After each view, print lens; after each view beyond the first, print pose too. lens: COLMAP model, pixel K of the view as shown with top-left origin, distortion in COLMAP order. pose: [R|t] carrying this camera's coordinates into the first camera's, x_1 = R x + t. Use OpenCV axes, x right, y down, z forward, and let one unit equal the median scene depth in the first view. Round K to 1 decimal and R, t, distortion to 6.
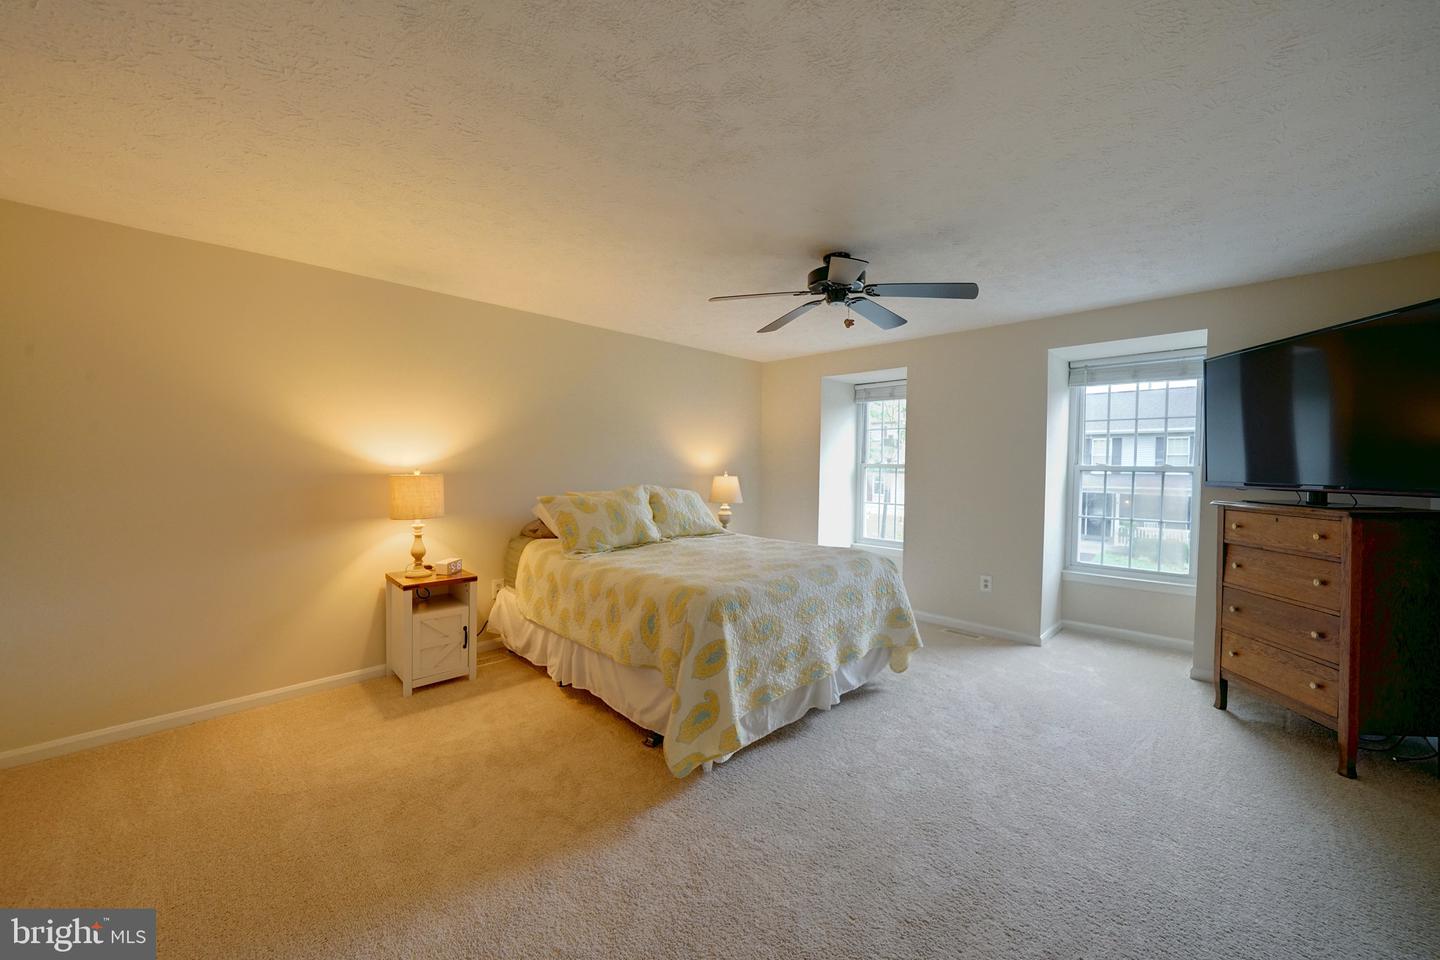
lens RADIAL K [[541.7, 0, 713.5], [0, 541.7, 474.2], [0, 0, 1]] dist [-0.010526, 0.000085]
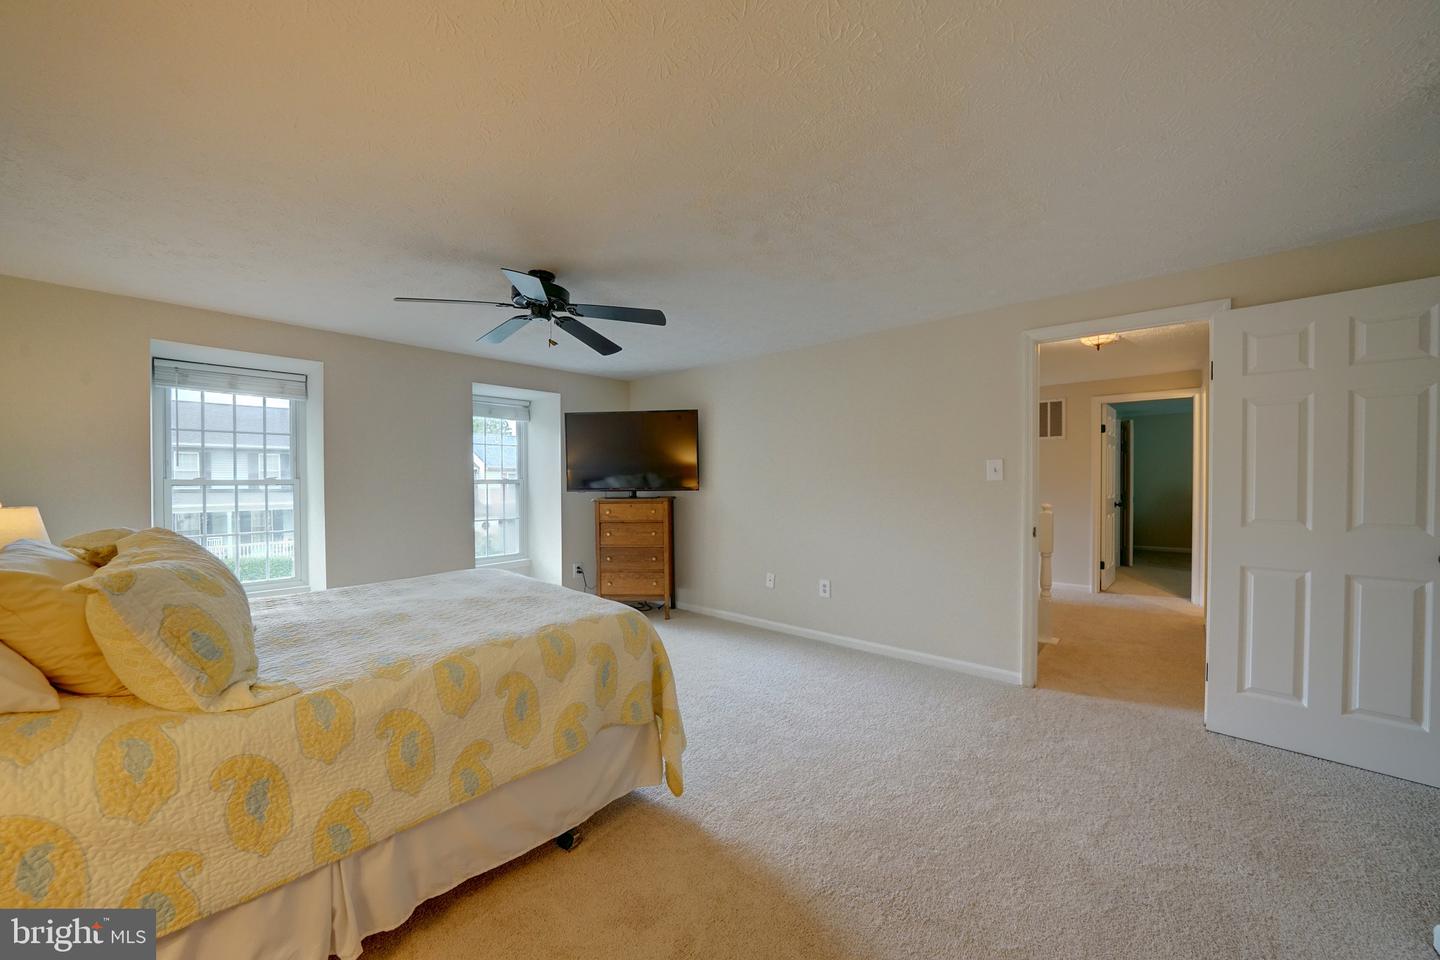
lens RADIAL K [[515.7, 0, 720.3], [0, 515.7, 481.6], [0, 0, 1]] dist [-0.019354, 0.000668]
pose [[-0.064795, -0.009373, 0.997855, -0.734301], [0.025644, 0.999610, 0.011054, -0.012996], [-0.997569, 0.026305, -0.064529, 0.716967]]
